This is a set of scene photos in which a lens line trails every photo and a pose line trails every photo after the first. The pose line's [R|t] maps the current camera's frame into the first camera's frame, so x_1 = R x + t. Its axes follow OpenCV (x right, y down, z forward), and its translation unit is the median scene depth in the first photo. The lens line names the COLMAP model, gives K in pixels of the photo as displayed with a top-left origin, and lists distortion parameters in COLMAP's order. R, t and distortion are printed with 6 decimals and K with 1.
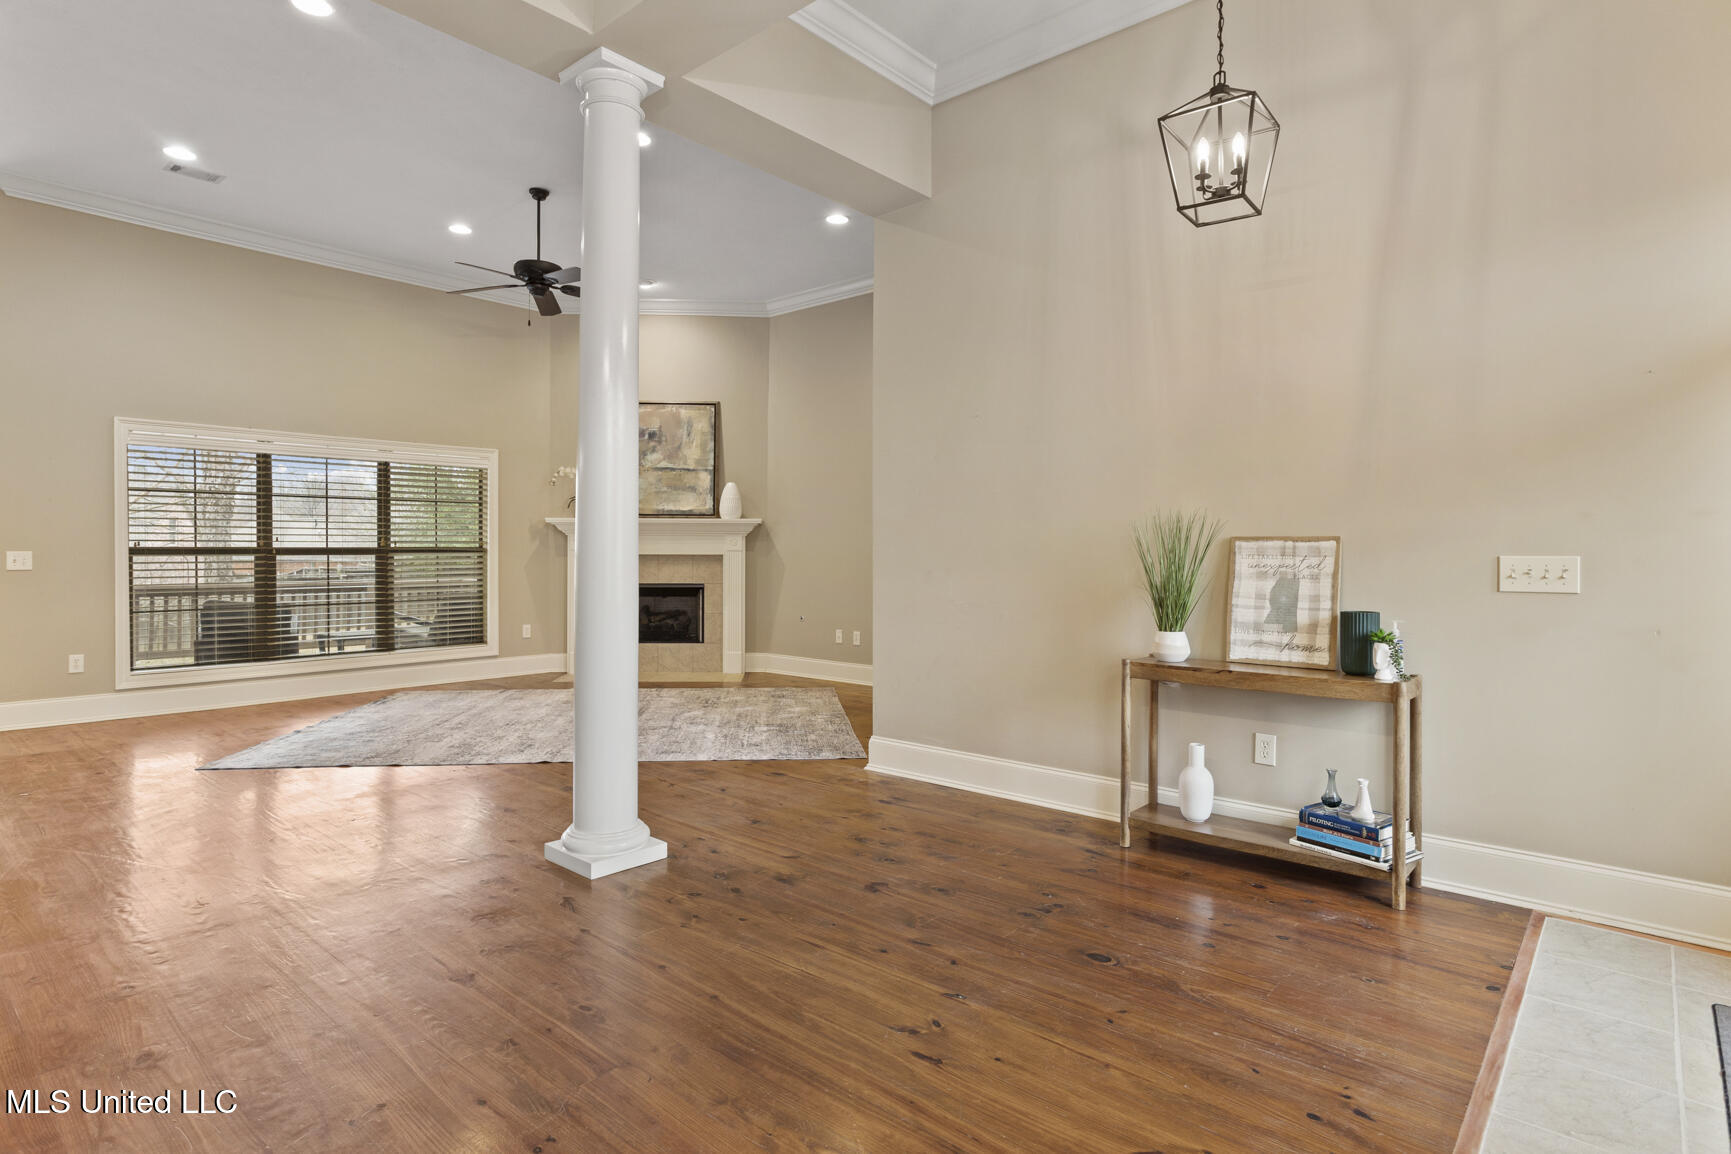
lens RADIAL K [[896.1, 0, 853.6], [0, 896.1, 556.0], [0, 0, 1]] dist [-0.022369, 0.022406]
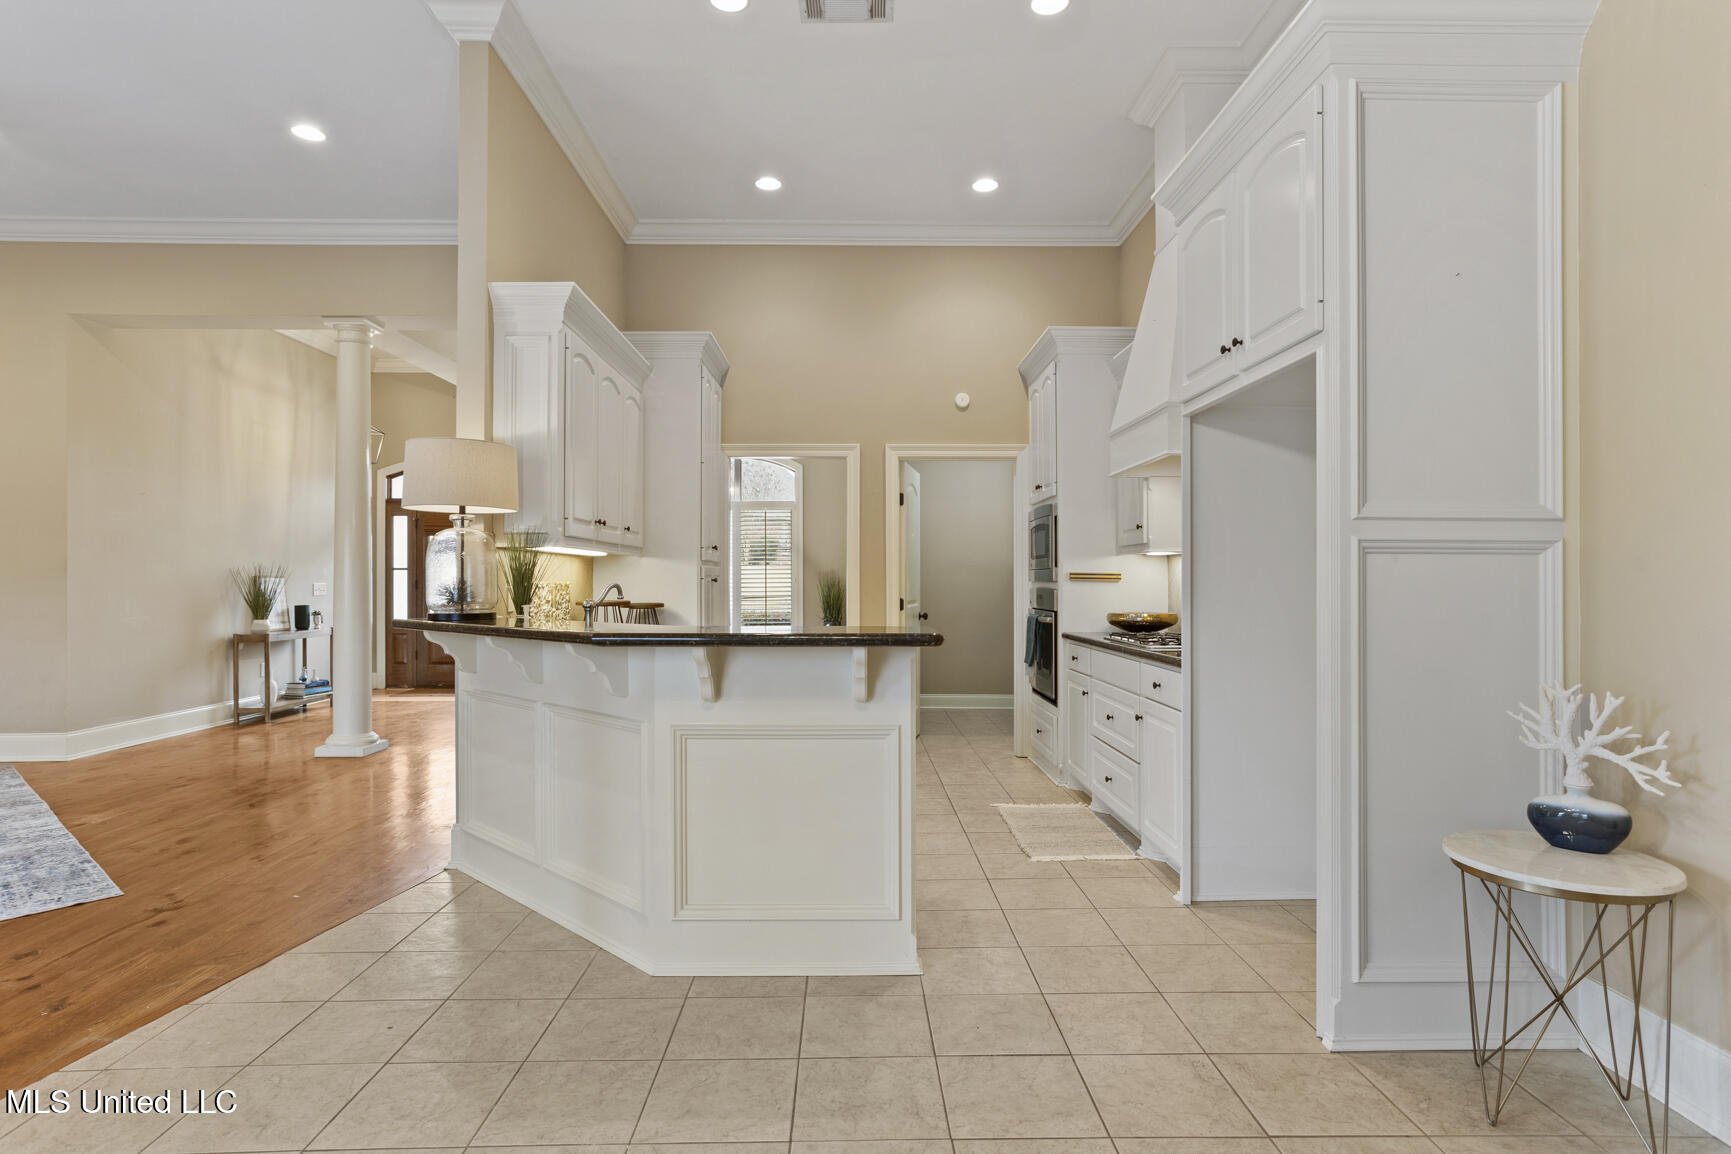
lens RADIAL K [[918.0, 0, 865.8], [0, 918.0, 572.8], [0, 0, 1]] dist [-0.025194, 0.026965]
pose [[-0.680757, 0.002414, 0.732506, -0.951497], [0.003805, 0.999993, 0.000240, -0.007874], [-0.732500, 0.002951, -0.680761, 0.607256]]
